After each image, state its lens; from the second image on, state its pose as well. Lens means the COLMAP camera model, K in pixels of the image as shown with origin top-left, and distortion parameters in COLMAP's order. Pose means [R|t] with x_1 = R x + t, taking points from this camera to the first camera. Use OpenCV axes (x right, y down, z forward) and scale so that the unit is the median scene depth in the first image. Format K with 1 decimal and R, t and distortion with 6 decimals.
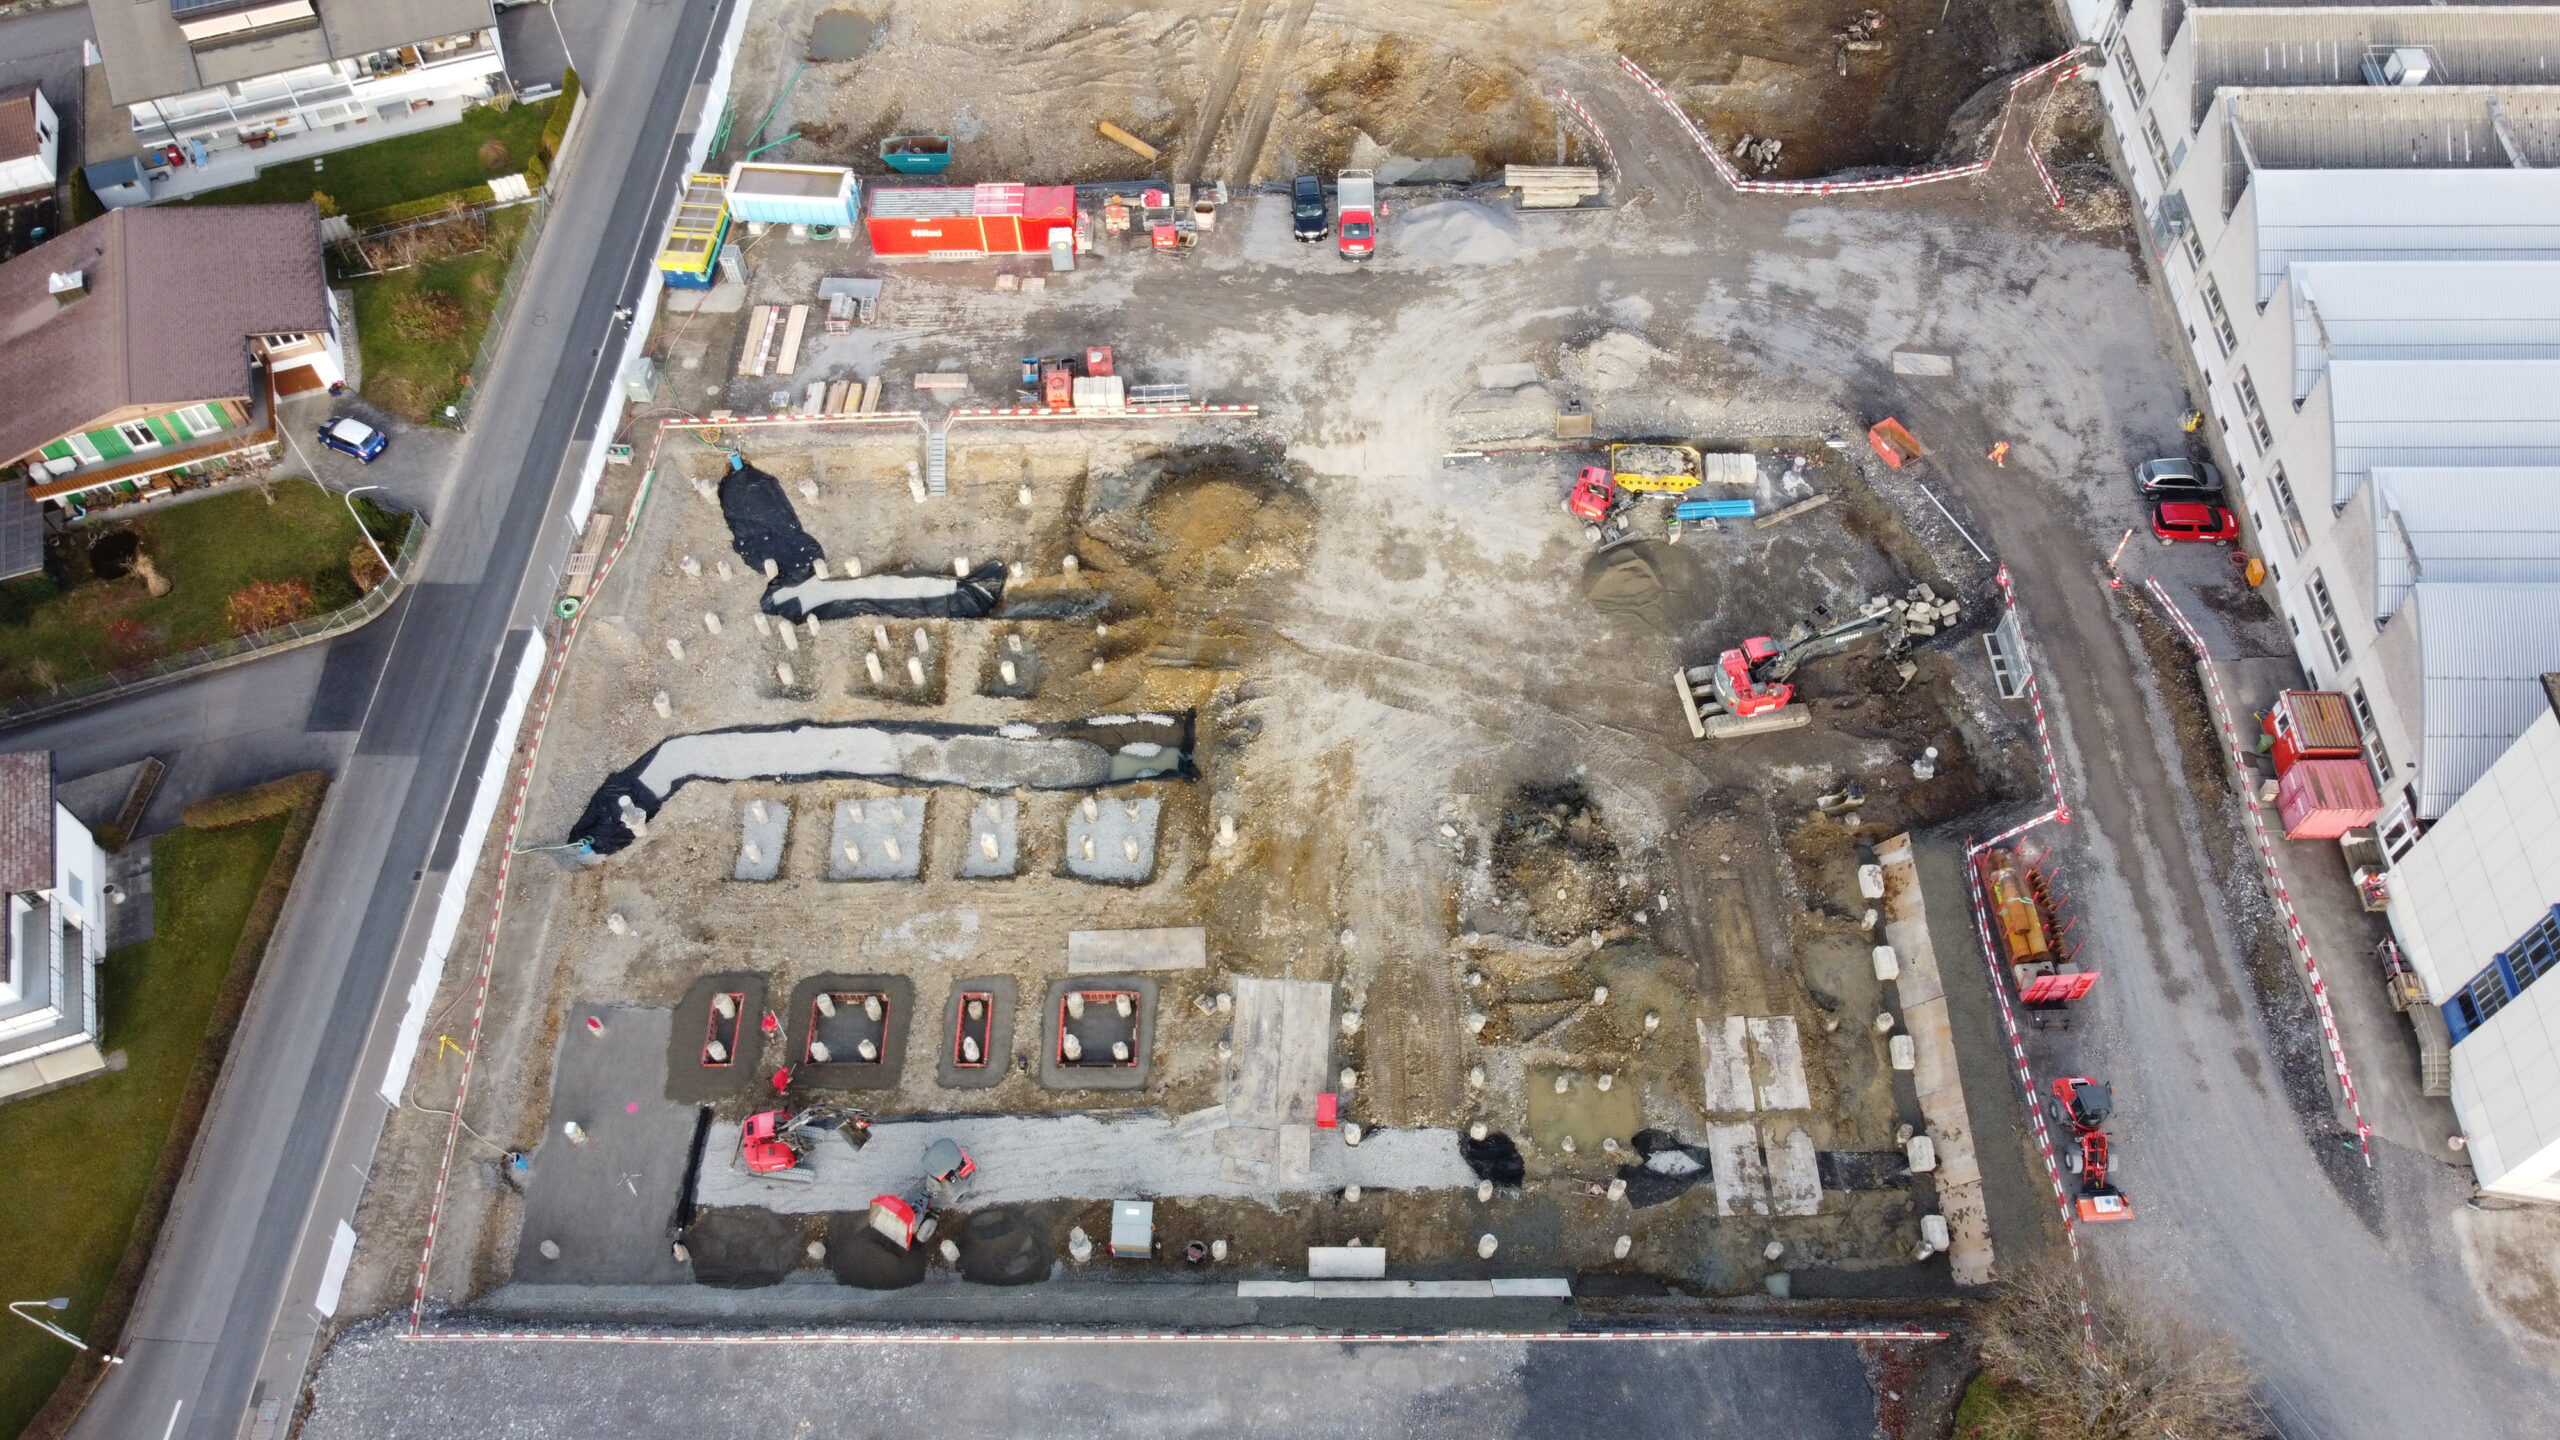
lens RADIAL K [[1959.1, 0, 1280.0], [0, 1959.1, 720.0], [0, 0, 1]] dist [-0.002632, 0.005682]
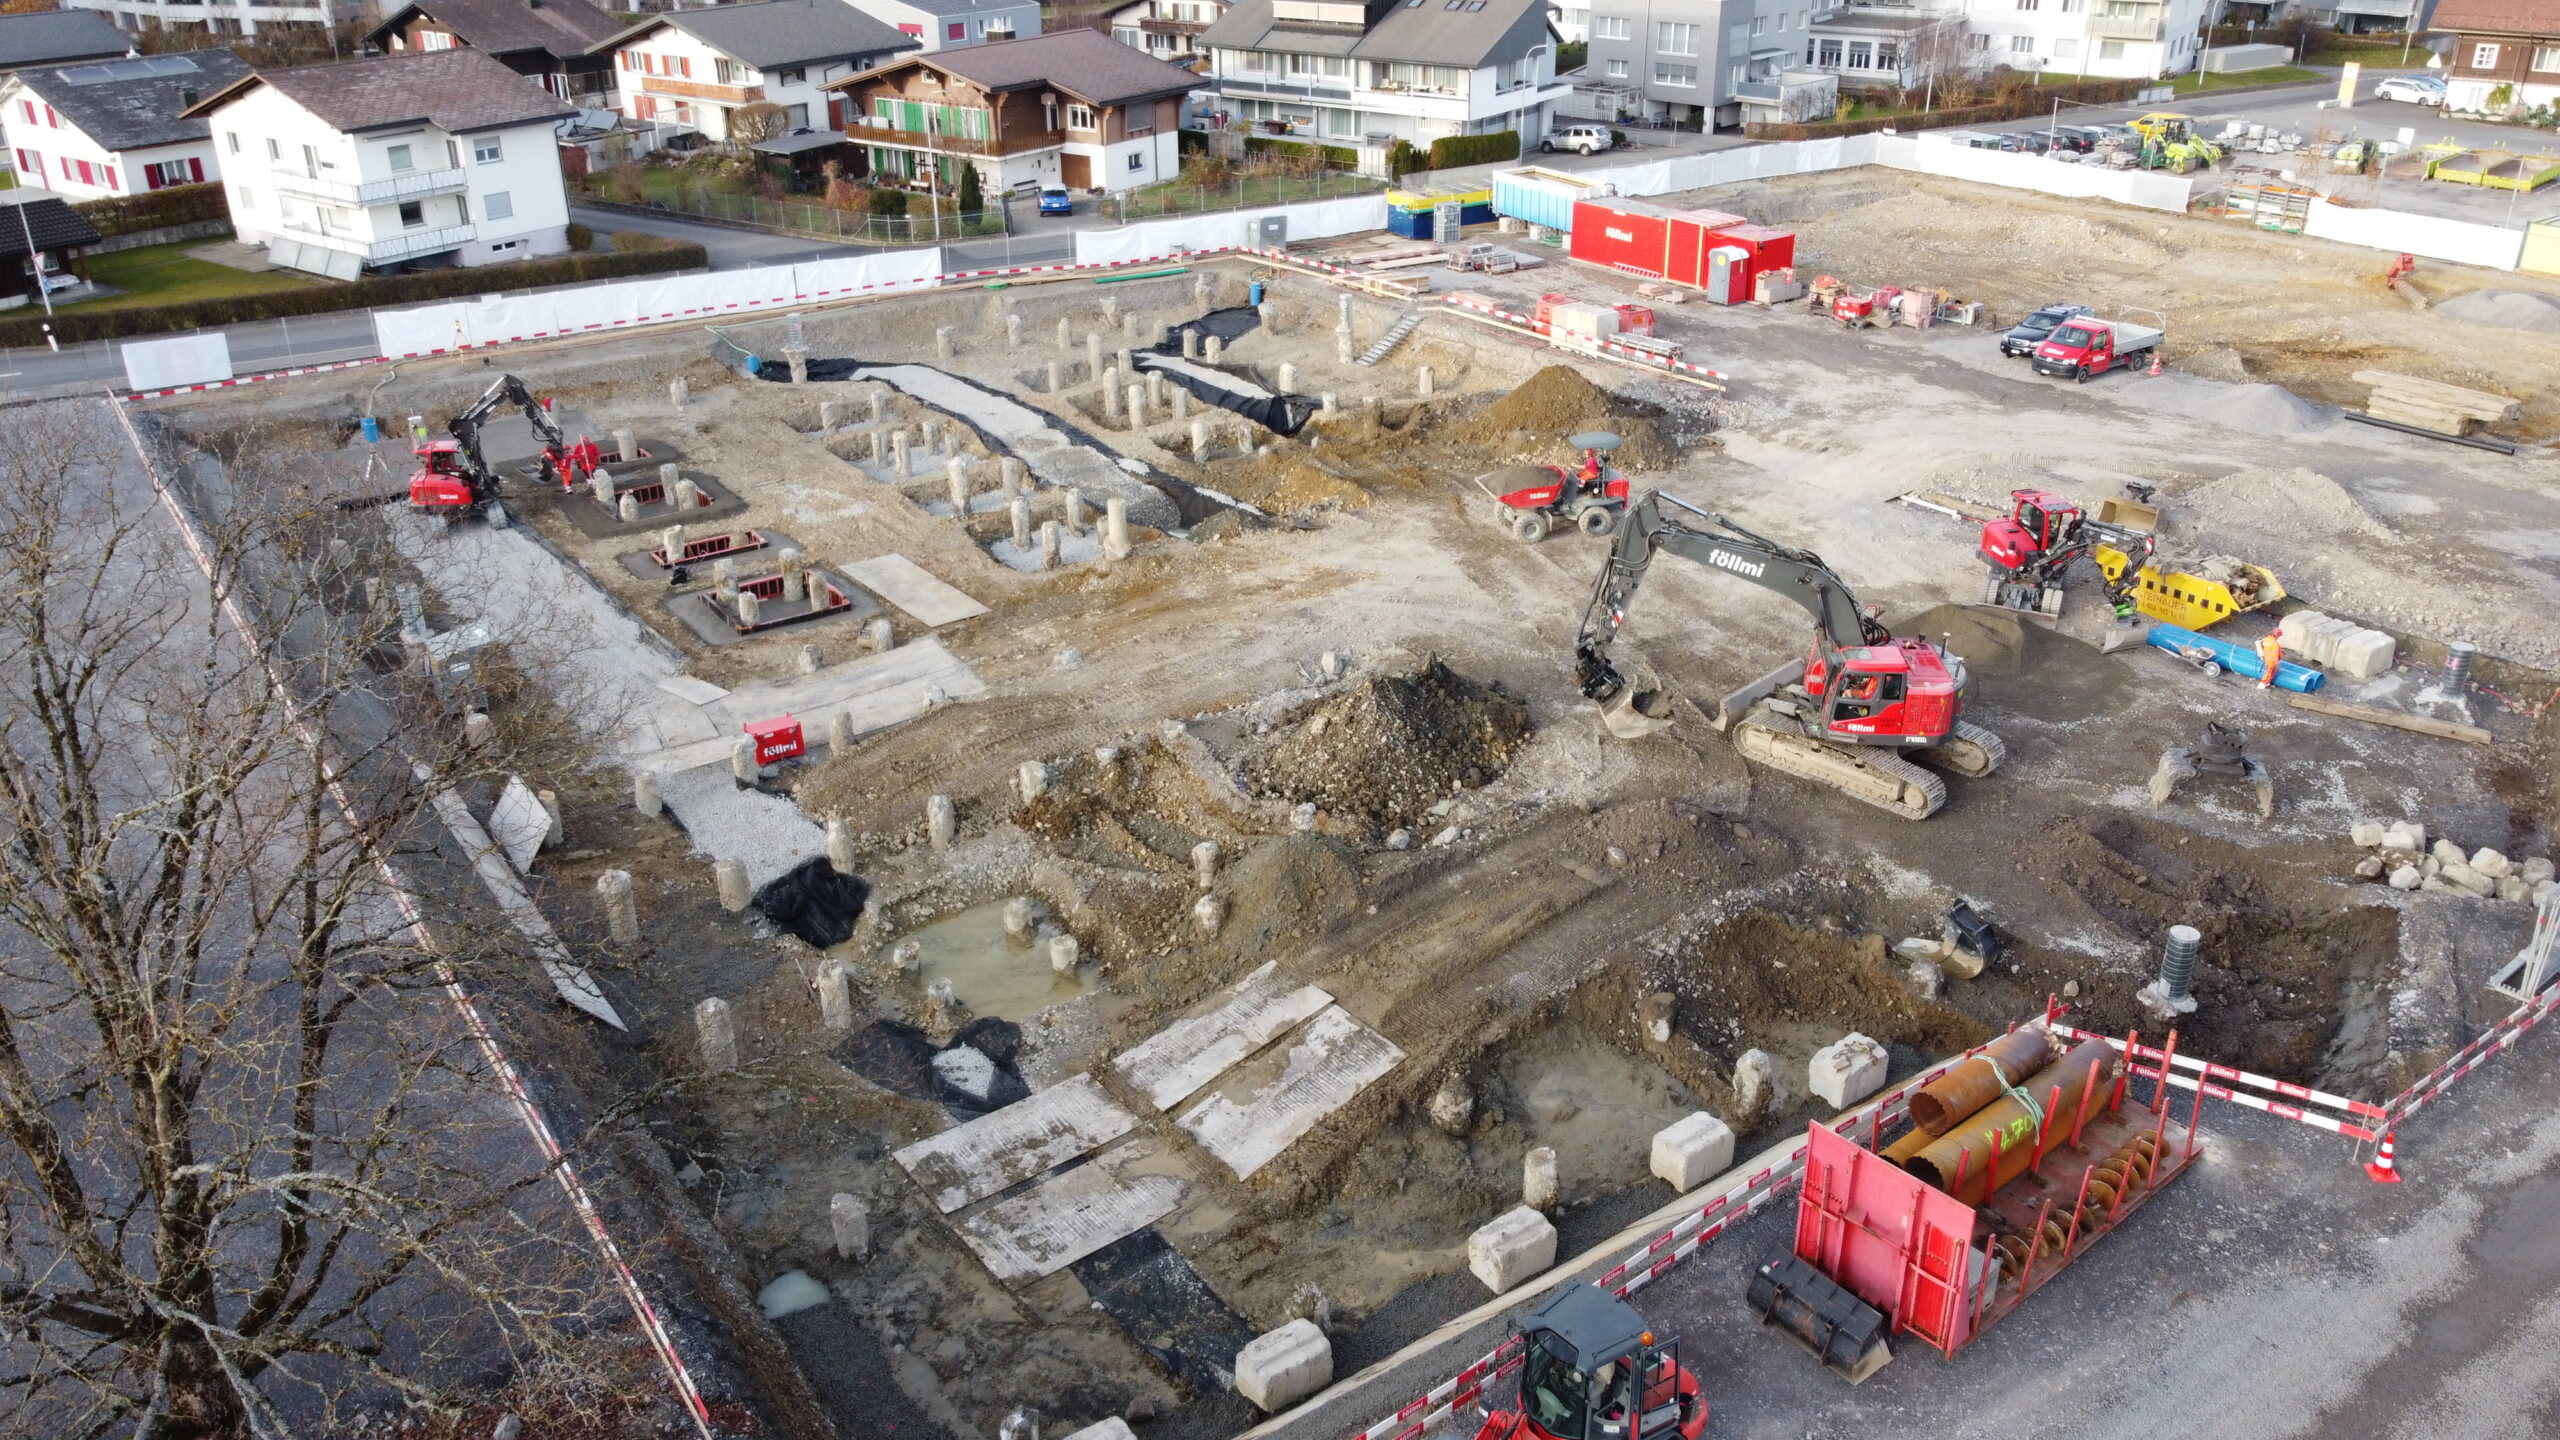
lens RADIAL K [[1959.1, 0, 1280.0], [0, 1959.1, 720.0], [0, 0, 1]] dist [-0.002632, 0.005682]
pose [[0.571436, 0.346620, -0.743852, 0.522472], [-0.688143, 0.696247, -0.204203, 0.200326], [0.447124, 0.628566, 0.636385, 0.652200]]
